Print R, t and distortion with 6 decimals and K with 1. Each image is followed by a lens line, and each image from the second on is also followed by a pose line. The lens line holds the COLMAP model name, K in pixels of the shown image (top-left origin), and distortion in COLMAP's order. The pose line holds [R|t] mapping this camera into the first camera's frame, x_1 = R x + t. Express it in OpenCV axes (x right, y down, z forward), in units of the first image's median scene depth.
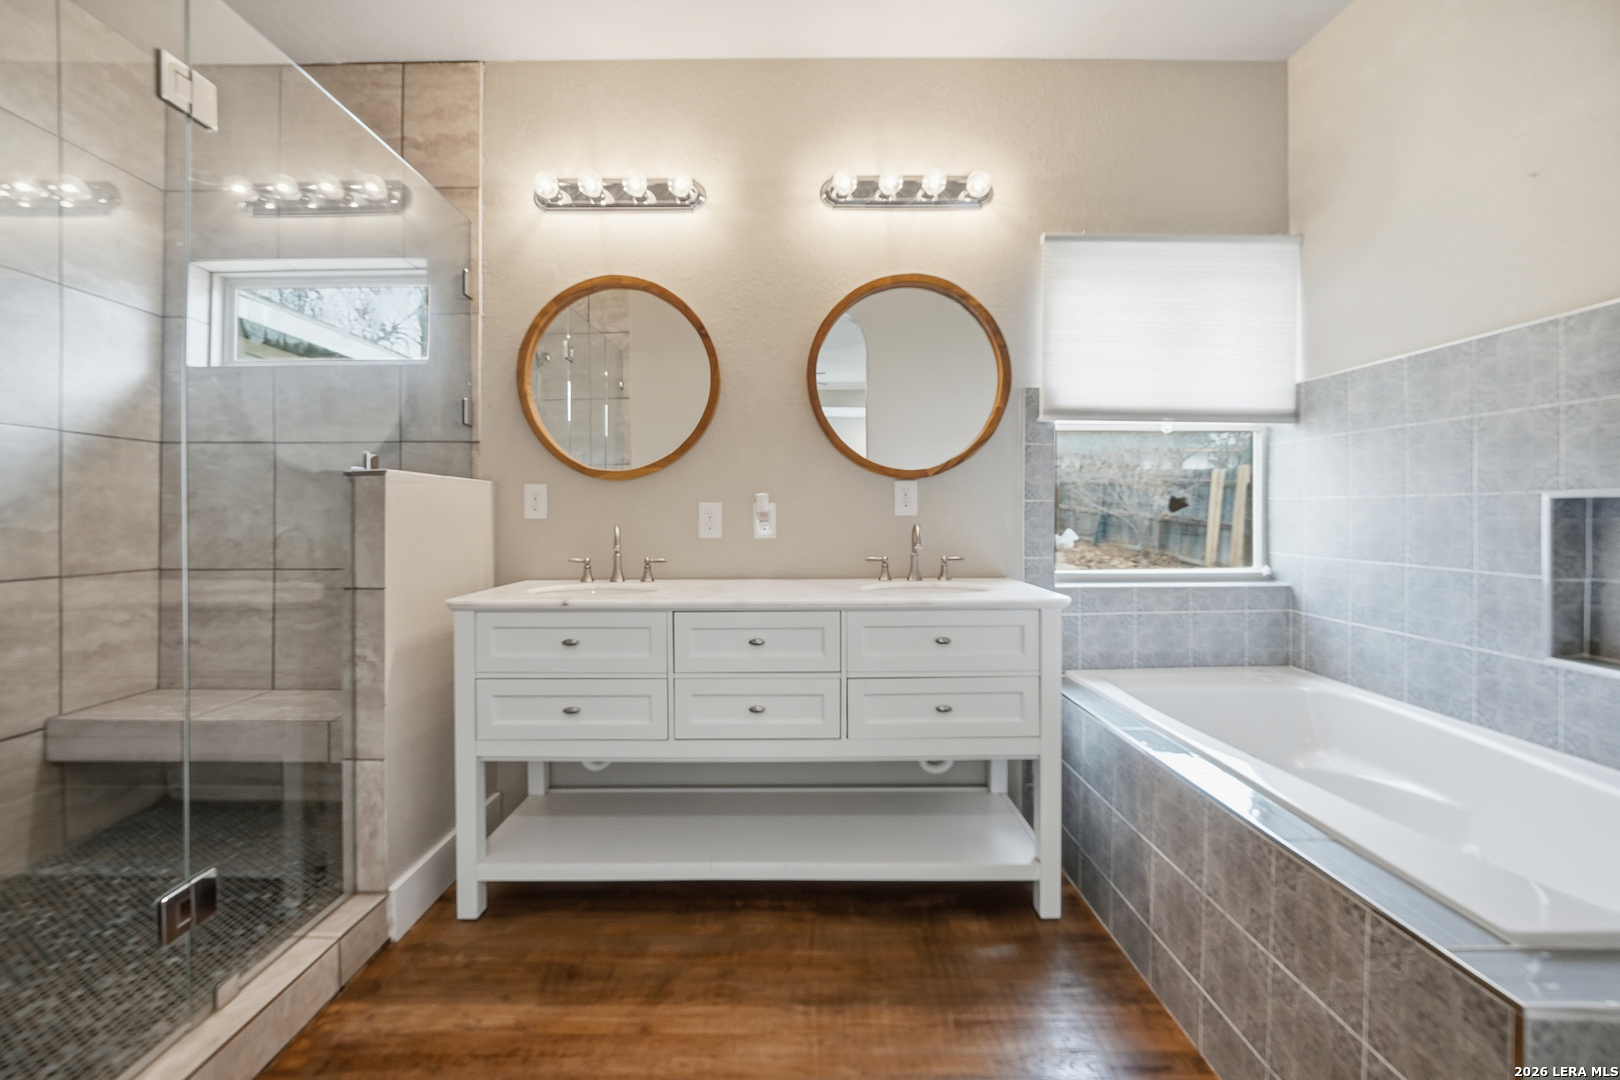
lens RADIAL K [[678.0, 0, 806.2], [0, 678.0, 523.9], [0, 0, 1]] dist [-0.019714, 0.003780]
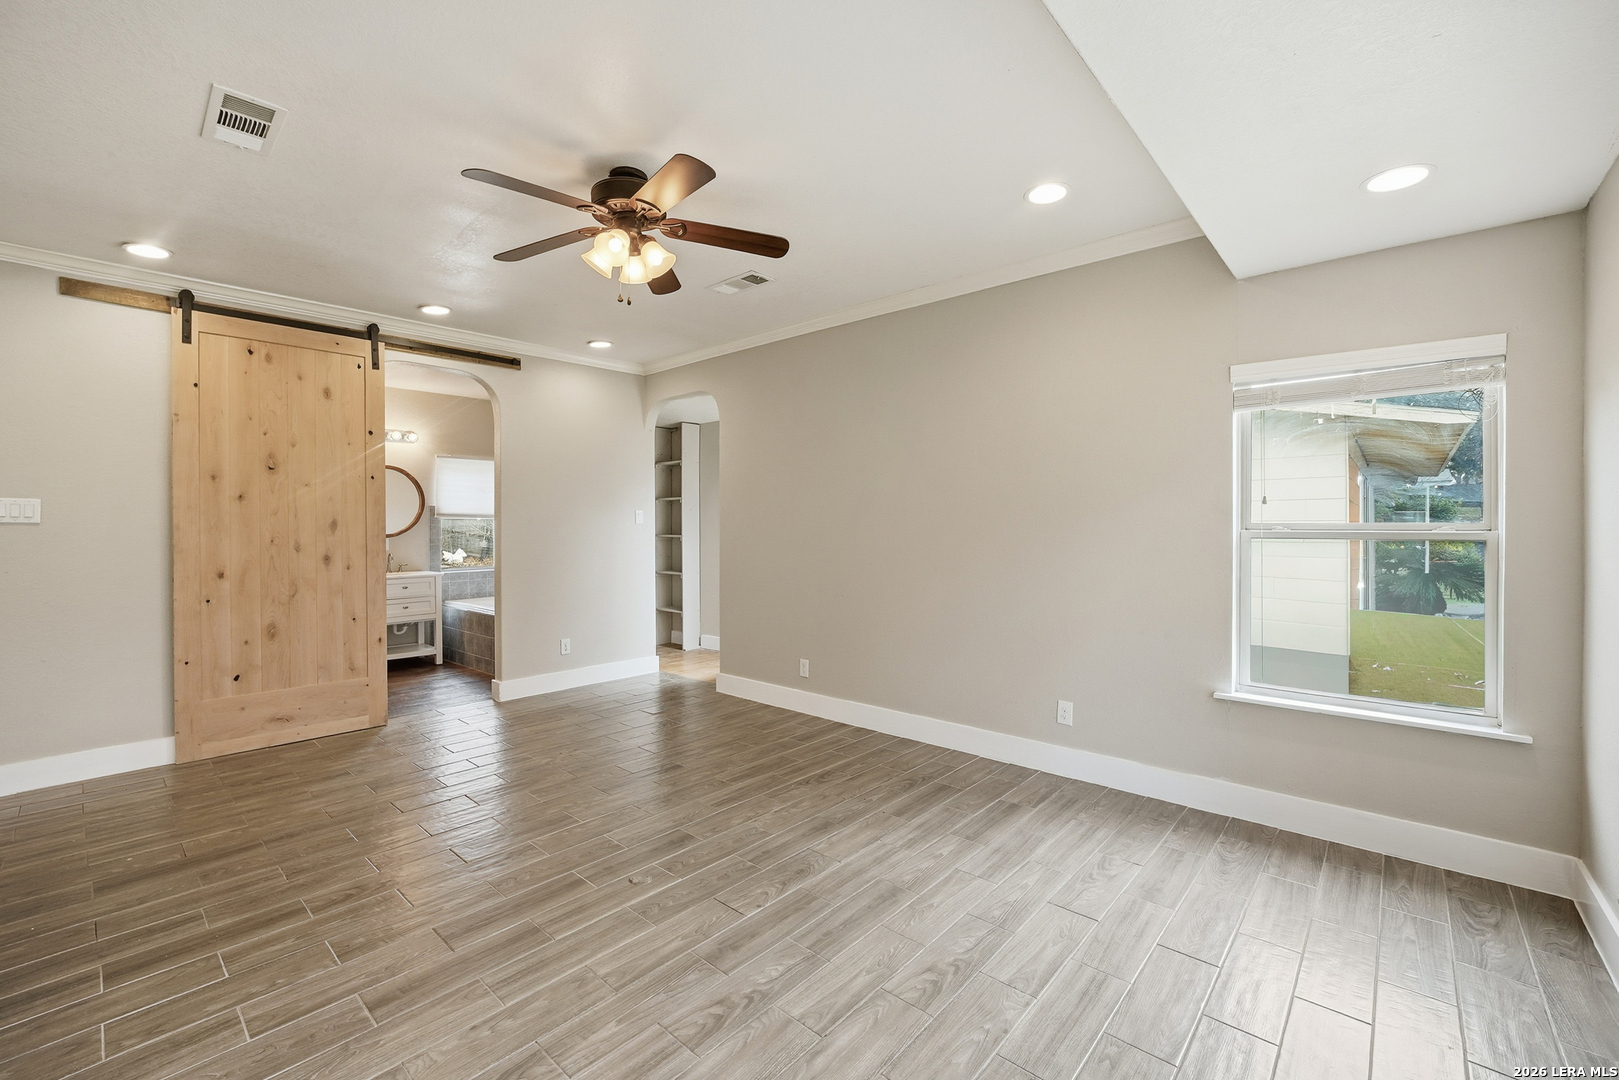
lens RADIAL K [[677.6, 0, 805.6], [0, 677.6, 534.5], [0, 0, 1]] dist [-0.019714, 0.003780]
pose [[0.671905, -0.004696, 0.740623, -0.771592], [0.009583, 0.999951, -0.002354, -0.056181], [-0.740576, 0.008679, 0.671917, -2.254189]]
